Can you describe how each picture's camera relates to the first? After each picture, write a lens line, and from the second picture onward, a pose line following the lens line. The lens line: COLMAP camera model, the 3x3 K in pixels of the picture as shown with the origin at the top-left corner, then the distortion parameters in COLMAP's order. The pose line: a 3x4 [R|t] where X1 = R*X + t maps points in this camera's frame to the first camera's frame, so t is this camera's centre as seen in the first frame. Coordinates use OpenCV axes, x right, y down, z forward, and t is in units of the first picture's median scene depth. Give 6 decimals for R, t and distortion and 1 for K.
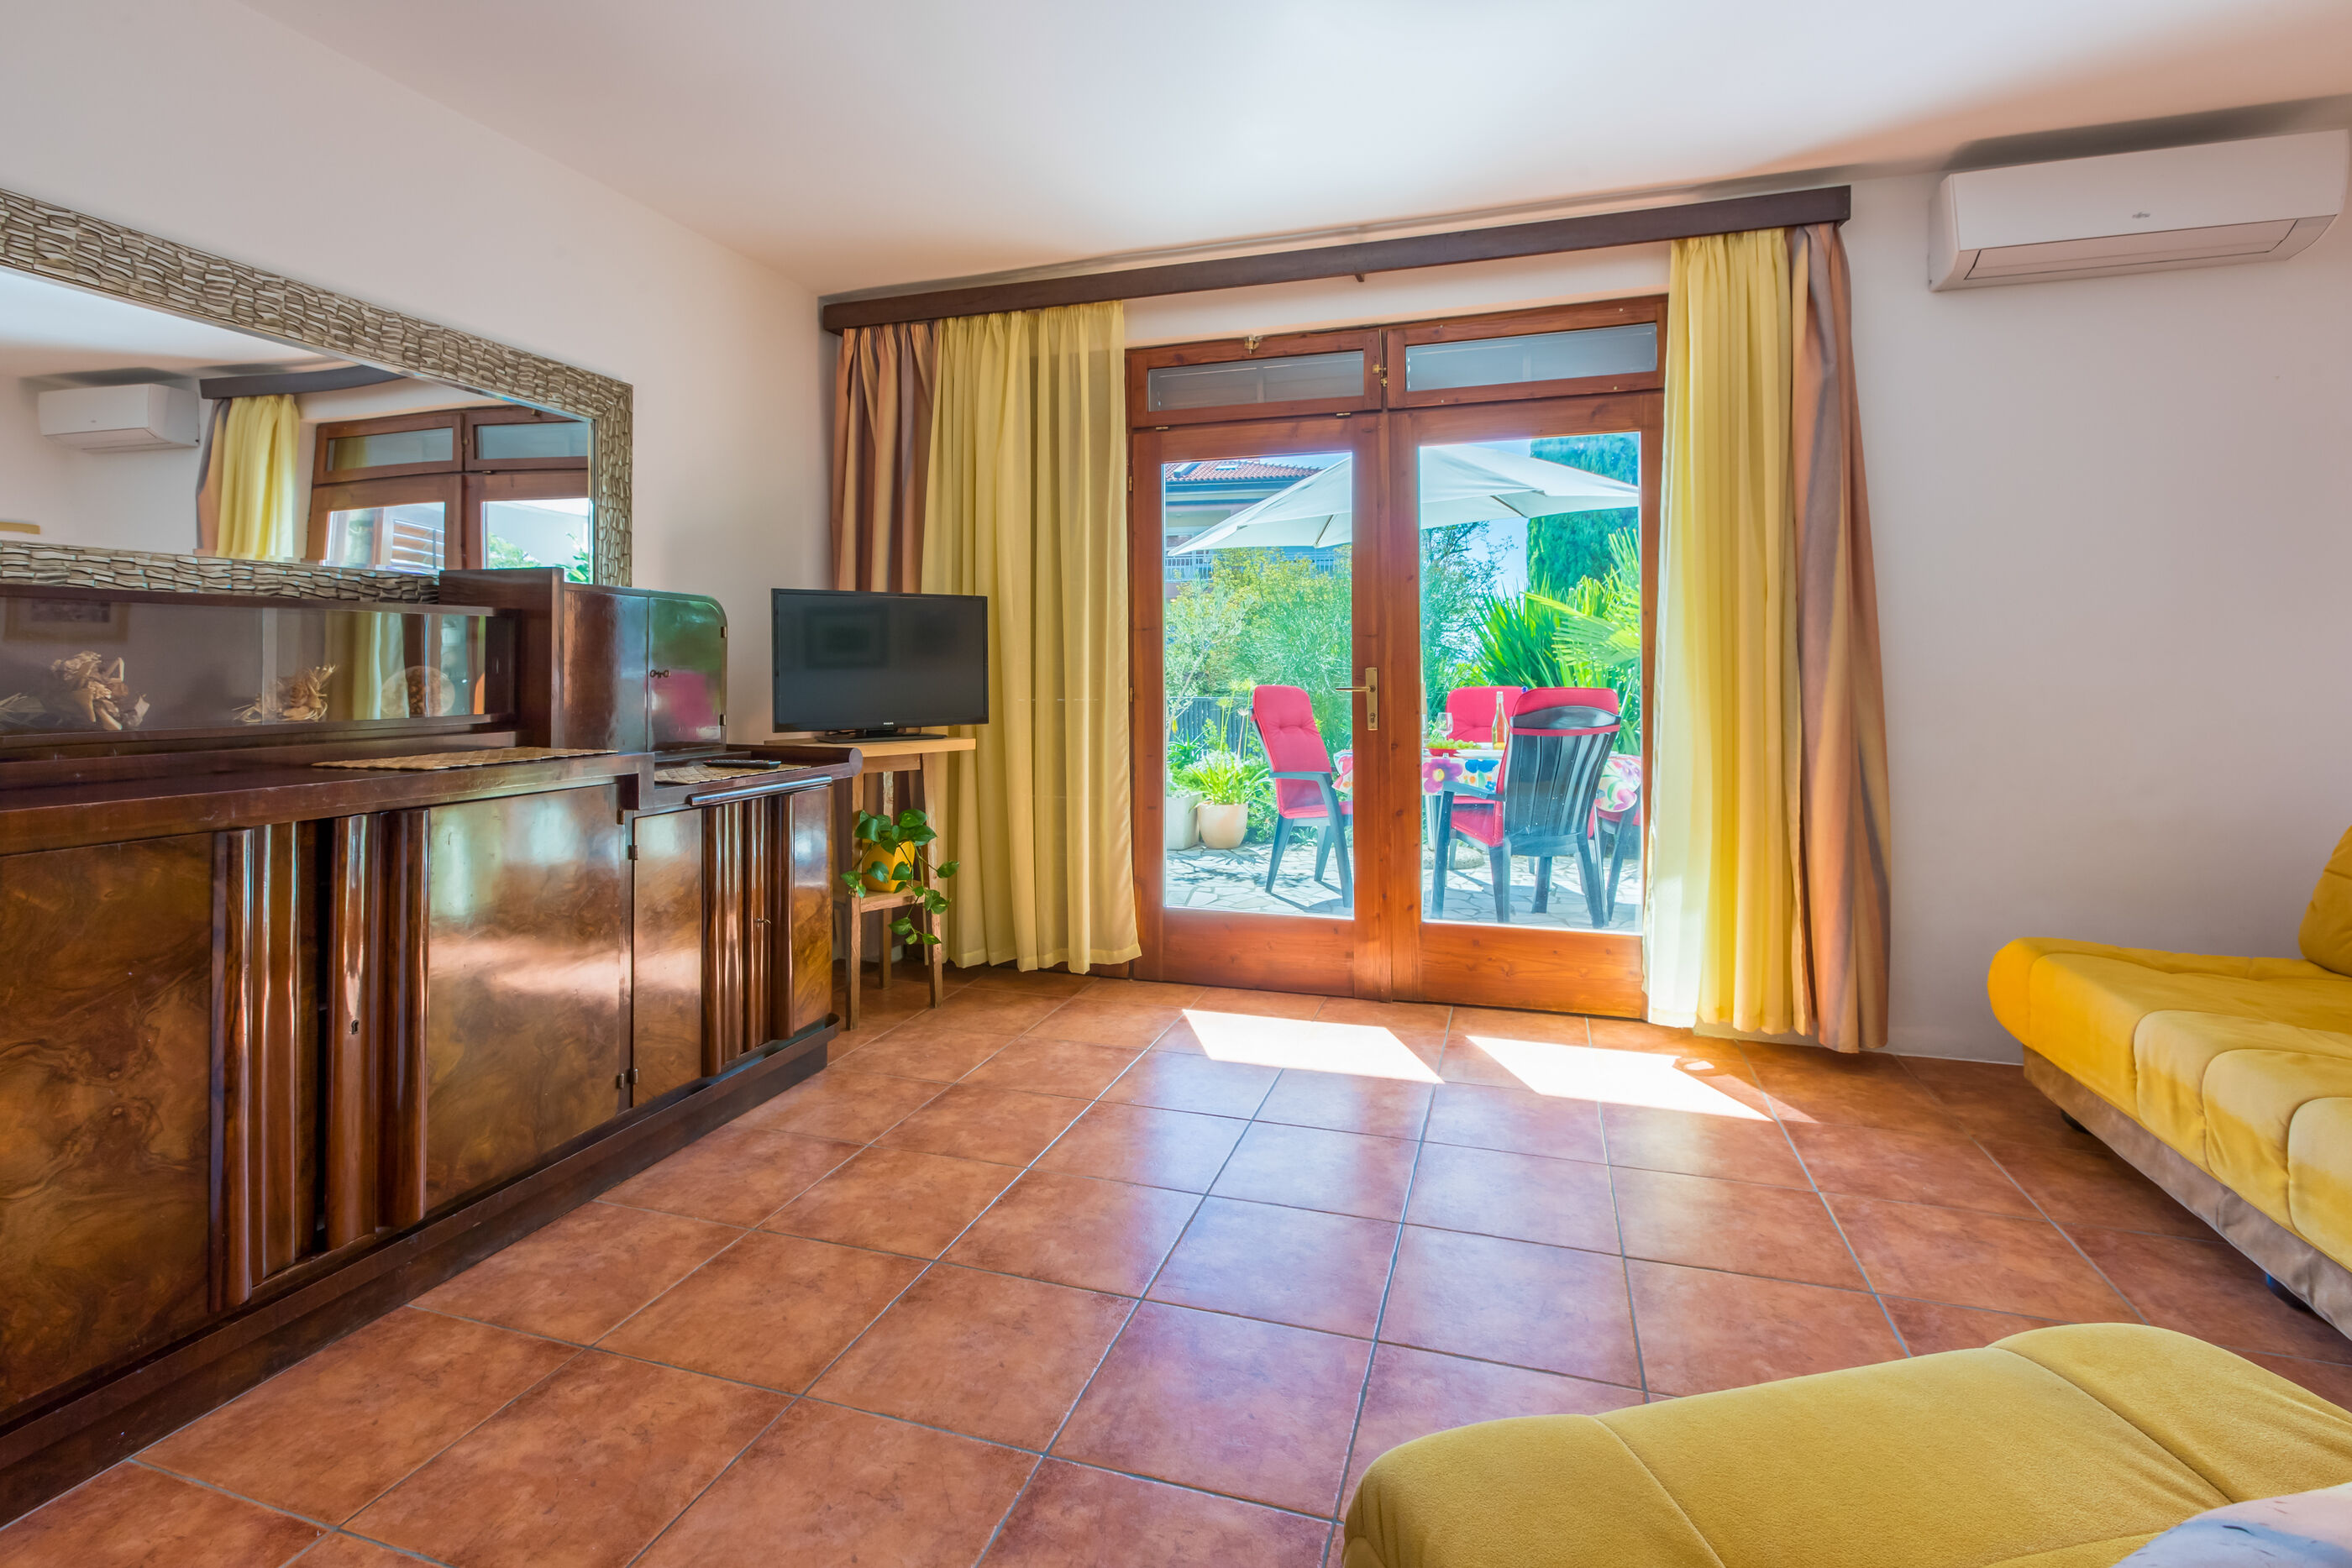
lens RADIAL K [[1116.7, 0, 1154.5], [0, 1116.7, 668.6], [0, 0, 1]] dist [0.000031, 0.000284]
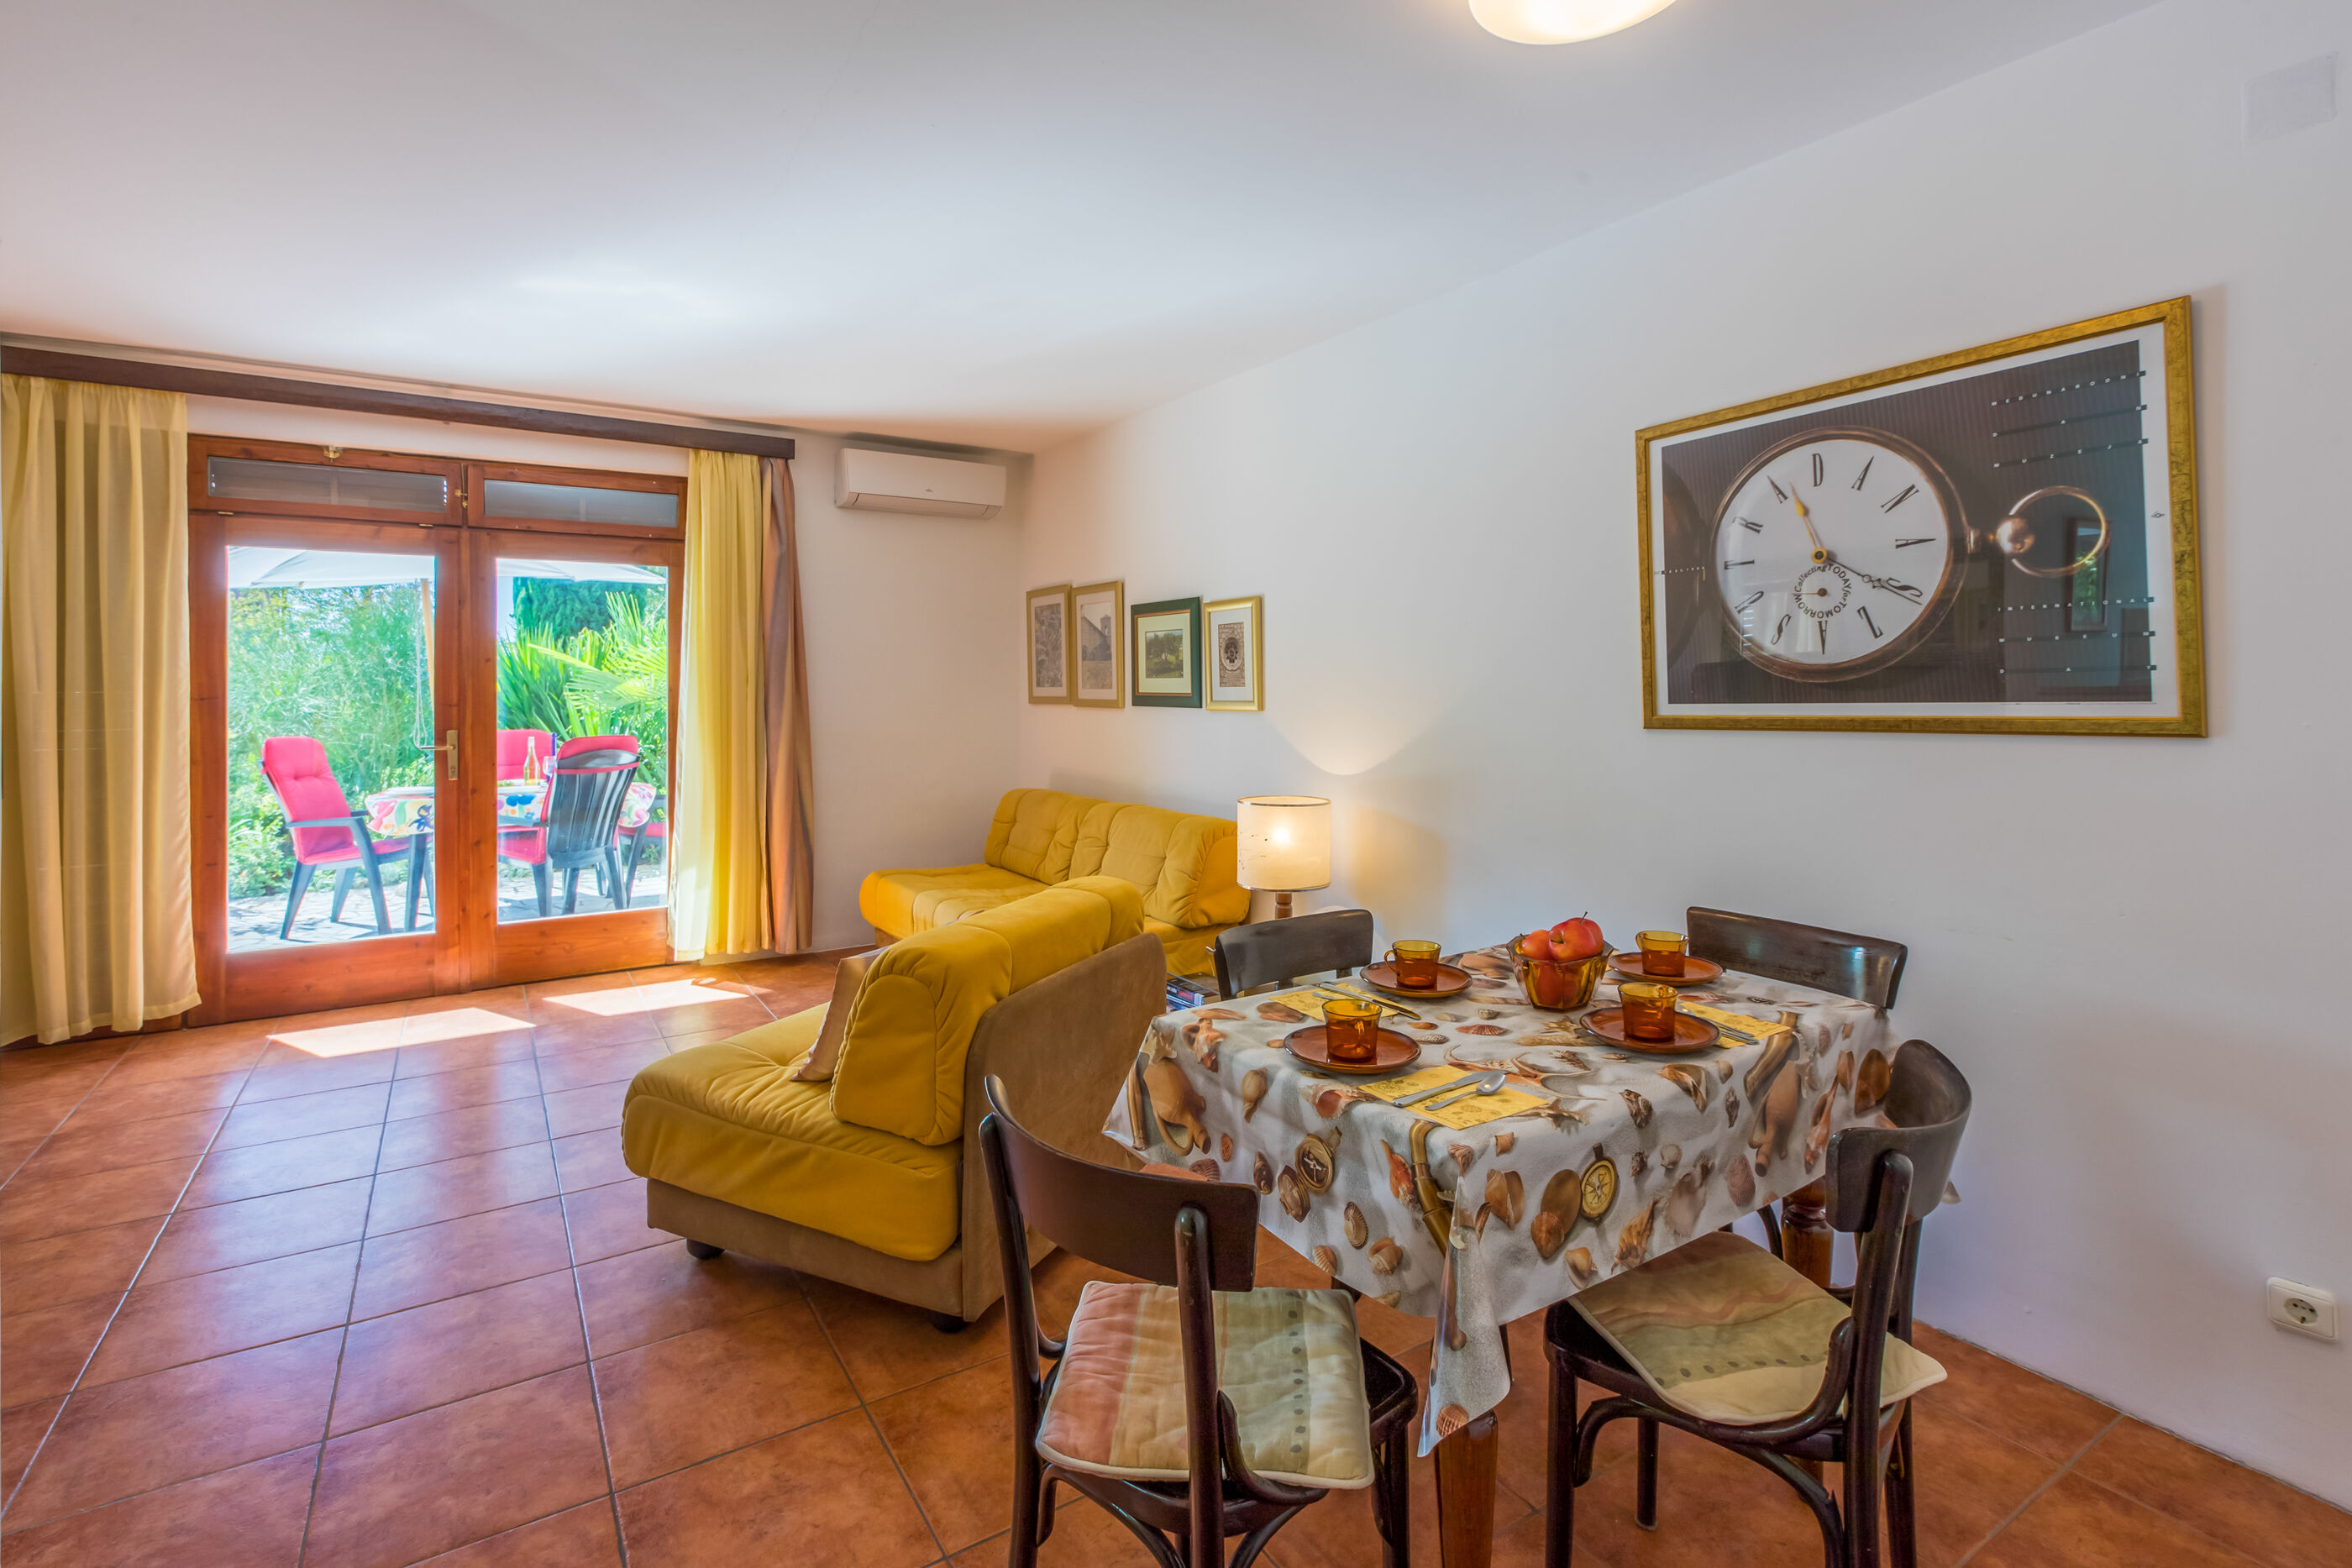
lens RADIAL K [[1094.1, 0, 1164.4], [0, 1094.1, 680.2], [0, 0, 1]] dist [0.001247, 0.000187]
pose [[0.631022, 0.006250, 0.775740, -0.257497], [-0.002467, 0.999979, -0.006050, -0.051615], [-0.775761, 0.001904, 0.631024, -0.401695]]
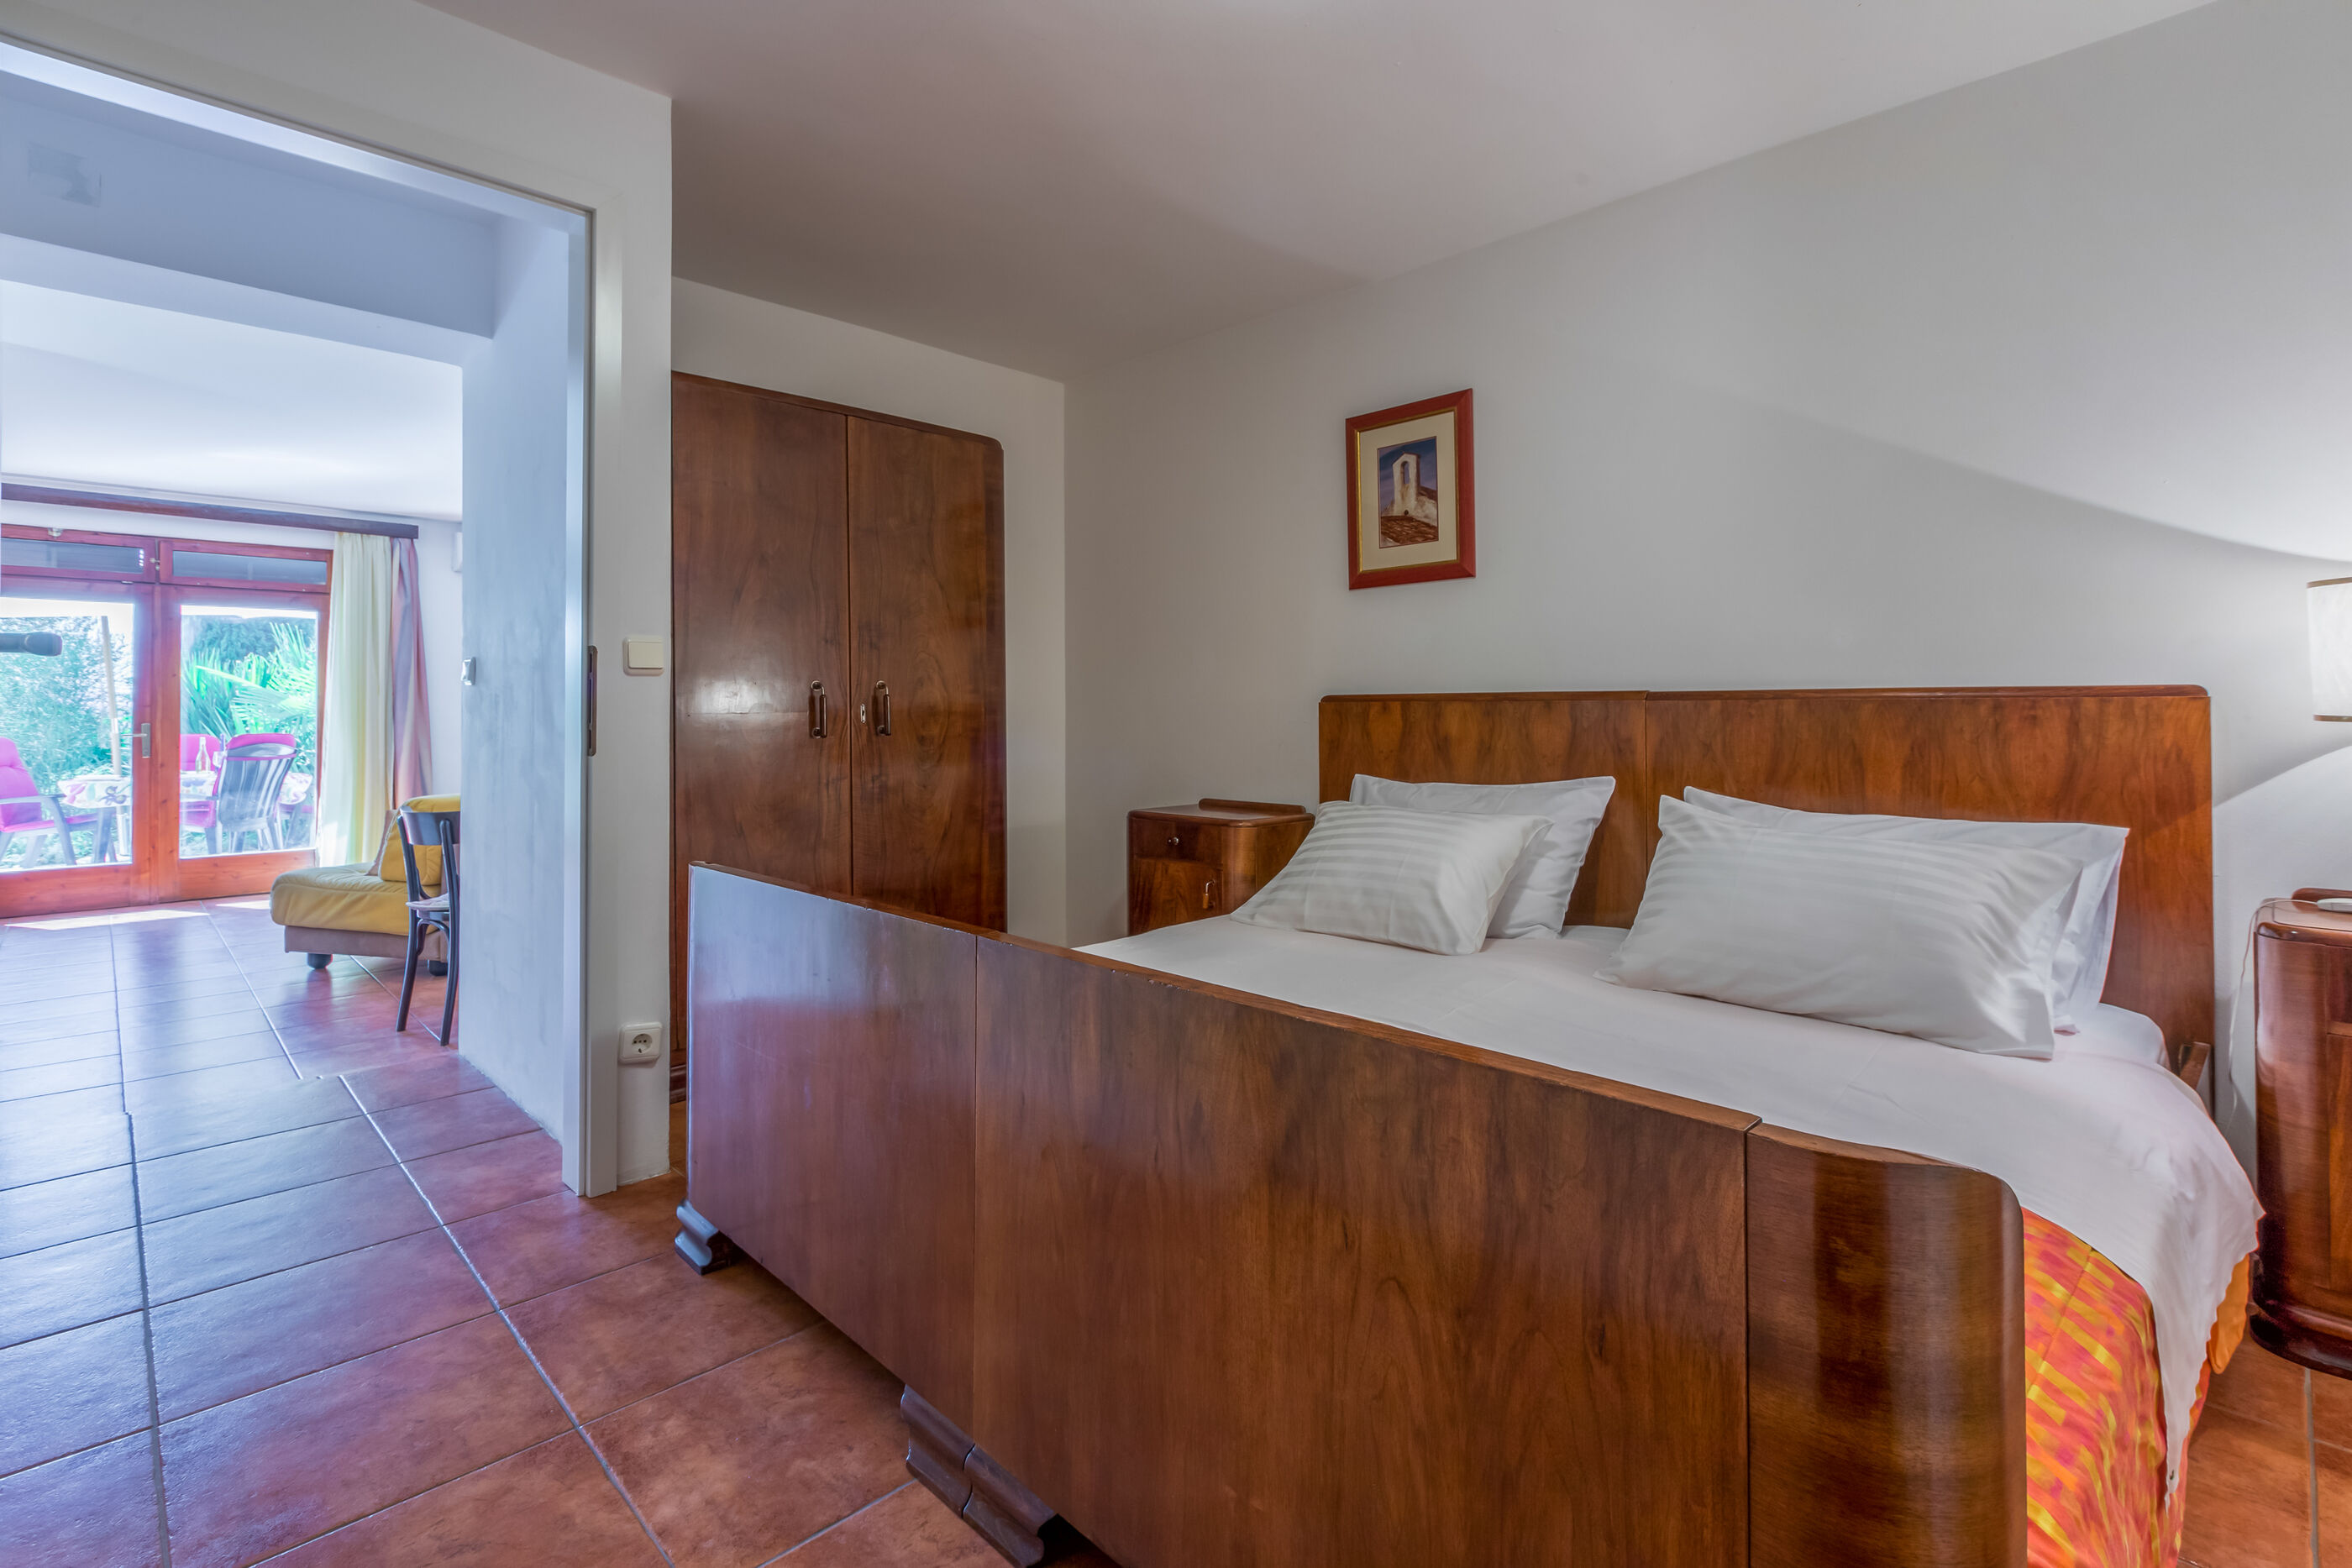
lens RADIAL K [[1088.9, 0, 1148.3], [0, 1088.9, 698.7], [0, 0, 1]] dist [-0.001879, -0.000203]
pose [[0.460778, 0.016978, 0.887353, -0.629913], [-0.001609, 0.999831, -0.018294, -0.011186], [-0.887514, 0.007002, 0.460728, -1.275004]]
